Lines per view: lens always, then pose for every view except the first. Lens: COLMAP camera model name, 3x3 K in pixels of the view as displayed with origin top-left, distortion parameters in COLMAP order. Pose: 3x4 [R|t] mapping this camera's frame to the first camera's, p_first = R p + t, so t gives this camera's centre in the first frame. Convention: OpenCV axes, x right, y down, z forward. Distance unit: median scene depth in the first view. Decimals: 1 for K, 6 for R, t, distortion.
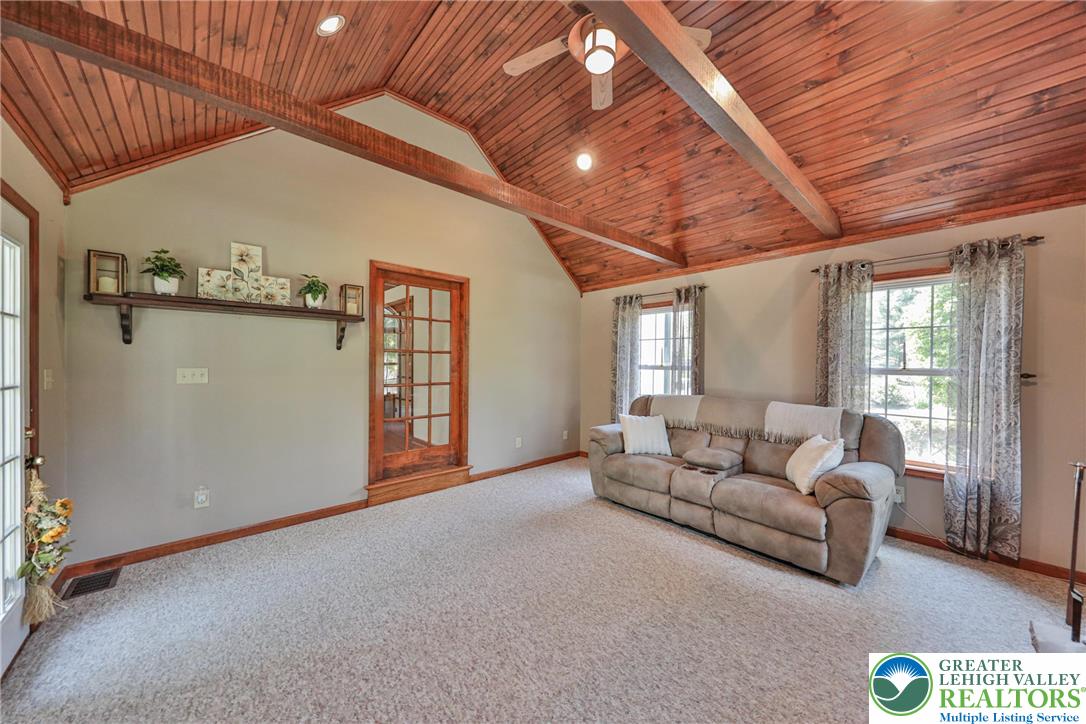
lens RADIAL K [[375.5, 0, 567.6], [0, 375.5, 364.7], [0, 0, 1]] dist [0.020165, 0.000029]
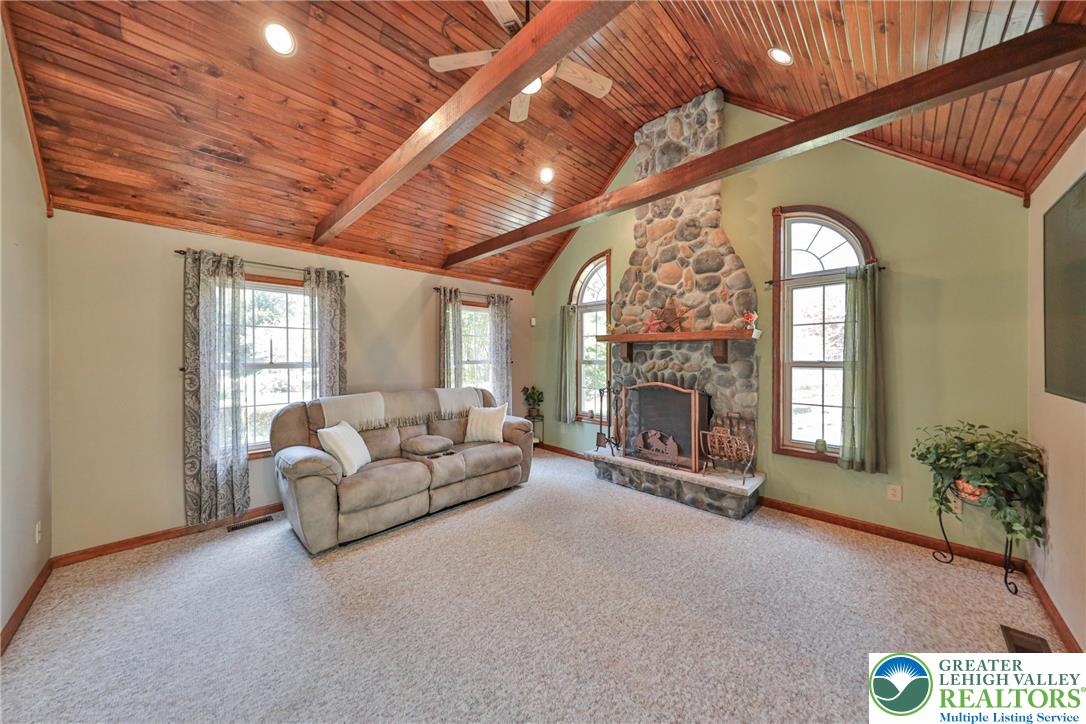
lens RADIAL K [[359.7, 0, 543.0], [0, 359.7, 362.0], [0, 0, 1]] dist [0.011078, 0.000010]
pose [[-0.009897, -0.021137, 0.999728, -0.648459], [0.013731, 0.999679, 0.021272, -0.010506], [-0.999857, 0.013938, -0.009604, 0.656379]]
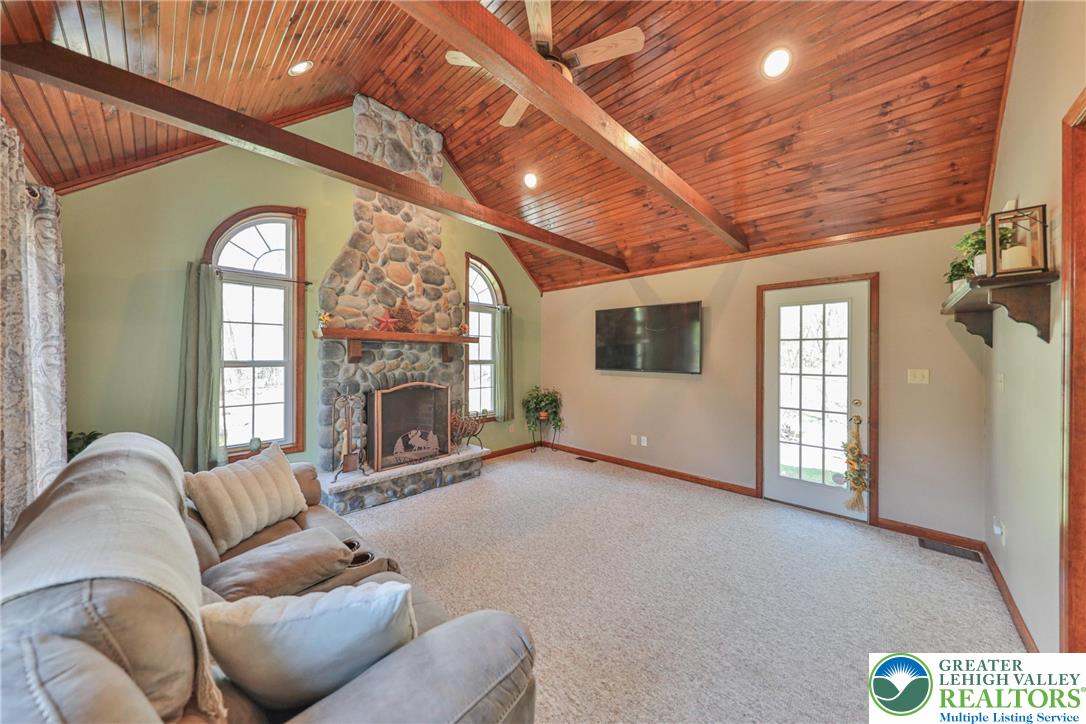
lens RADIAL K [[364.9, 0, 543.4], [0, 364.9, 358.8], [0, 0, 1]] dist [0.017210, -0.000006]
pose [[-0.999119, -0.011318, -0.040409, 0.098715], [-0.012076, 0.999755, 0.018557, -0.017635], [0.040189, 0.019029, -0.999011, 1.442334]]
